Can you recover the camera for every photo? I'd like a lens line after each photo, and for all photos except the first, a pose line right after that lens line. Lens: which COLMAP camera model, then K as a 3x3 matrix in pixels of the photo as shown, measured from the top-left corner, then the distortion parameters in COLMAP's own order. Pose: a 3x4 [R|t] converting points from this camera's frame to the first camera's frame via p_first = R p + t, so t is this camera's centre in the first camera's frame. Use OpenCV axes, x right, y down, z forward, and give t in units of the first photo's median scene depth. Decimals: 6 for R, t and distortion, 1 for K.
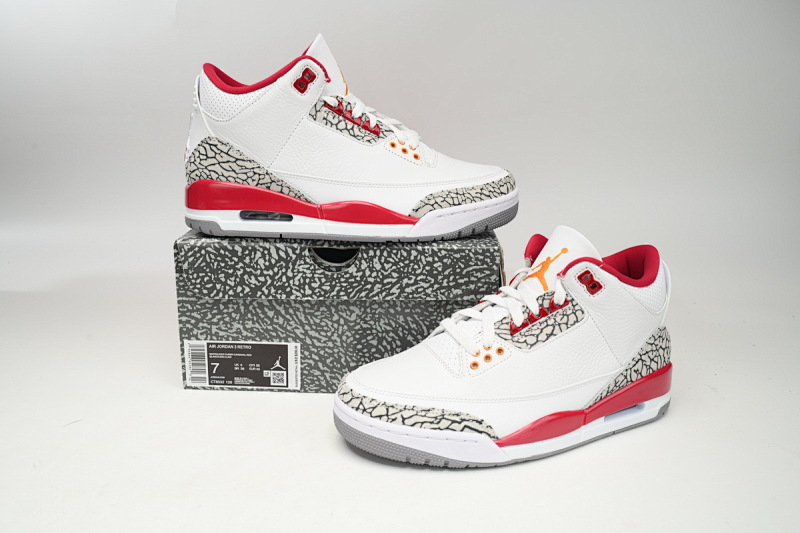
lens RADIAL K [[672.3, 0, 400.0], [0, 672.3, 266.5], [0, 0, 1]] dist [-0.009973, -0.003417]
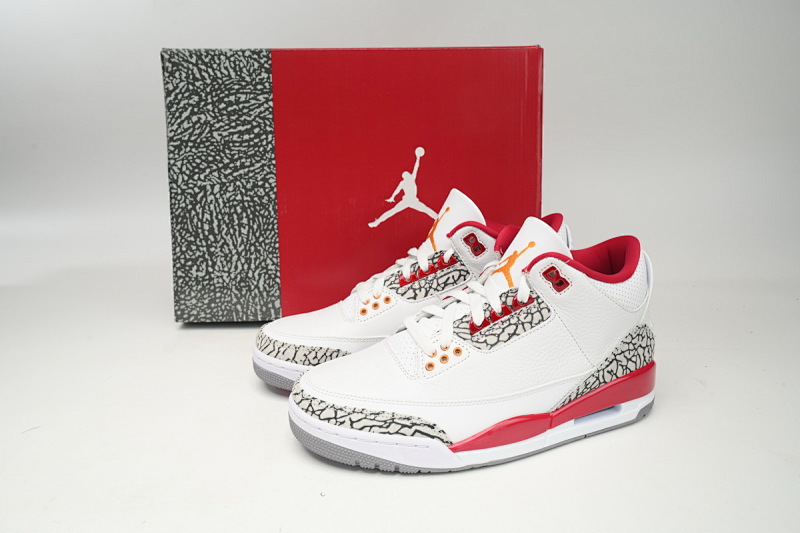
lens RADIAL K [[672.3, 0, 400.0], [0, 672.3, 266.5], [0, 0, 1]] dist [-0.009973, -0.003417]
pose [[0.996649, -0.001822, -0.081777, 0.142587], [0.005549, 0.998955, 0.045370, -0.037586], [0.081609, -0.045672, 0.995617, 0.049273]]
